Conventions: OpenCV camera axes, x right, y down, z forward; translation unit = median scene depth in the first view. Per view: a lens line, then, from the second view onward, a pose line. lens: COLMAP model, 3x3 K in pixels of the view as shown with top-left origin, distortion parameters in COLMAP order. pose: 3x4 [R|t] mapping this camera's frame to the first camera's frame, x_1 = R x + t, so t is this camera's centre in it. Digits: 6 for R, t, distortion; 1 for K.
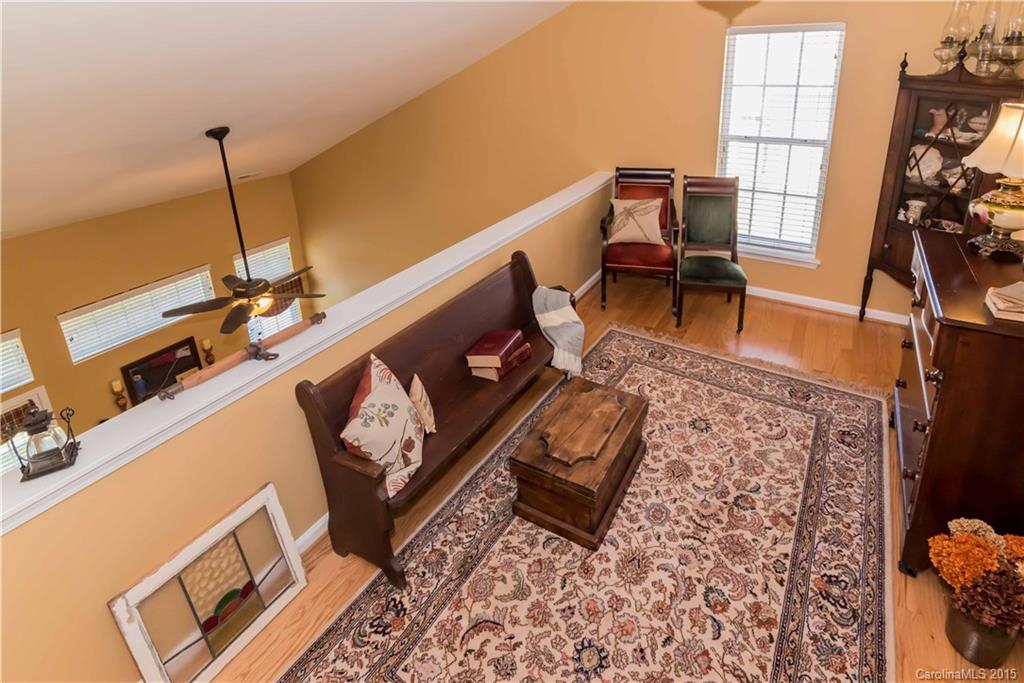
lens RADIAL K [[480.1, 0, 525.2], [0, 480.1, 236.3], [0, 0, 1]] dist [-0.010213, 0.001183]
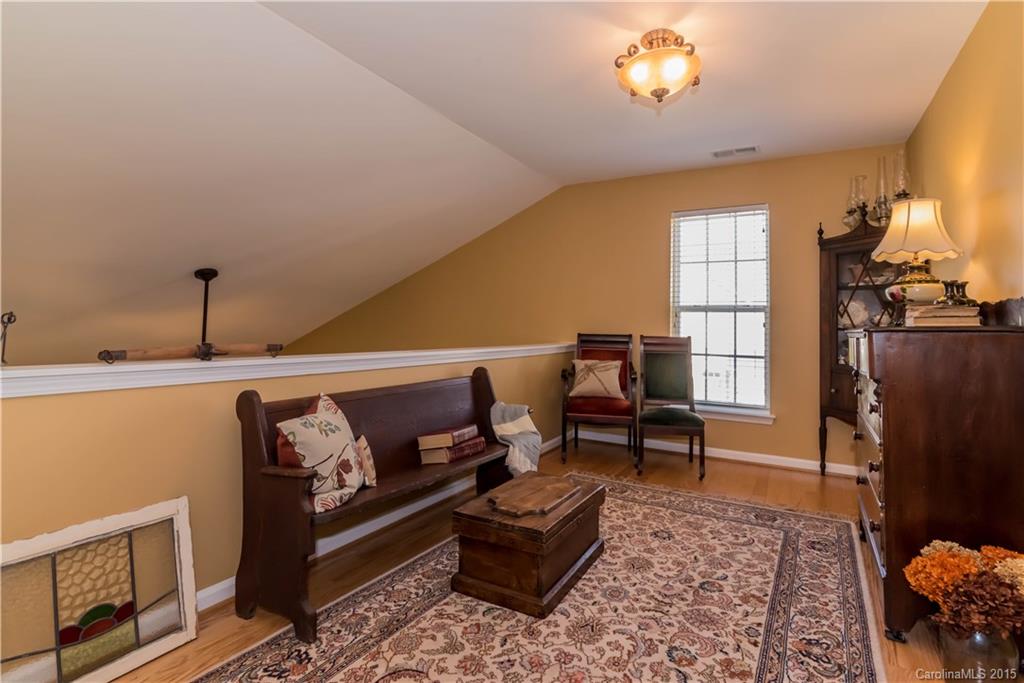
lens RADIAL K [[477.8, 0, 513.7], [0, 477.8, 343.4], [0, 0, 1]] dist [-0.015789, 0.003129]
pose [[0.997793, 0.059926, 0.028592, 0.038839], [-0.047545, 0.945437, -0.322317, 0.457742], [-0.046347, 0.320246, 0.946200, 0.029291]]
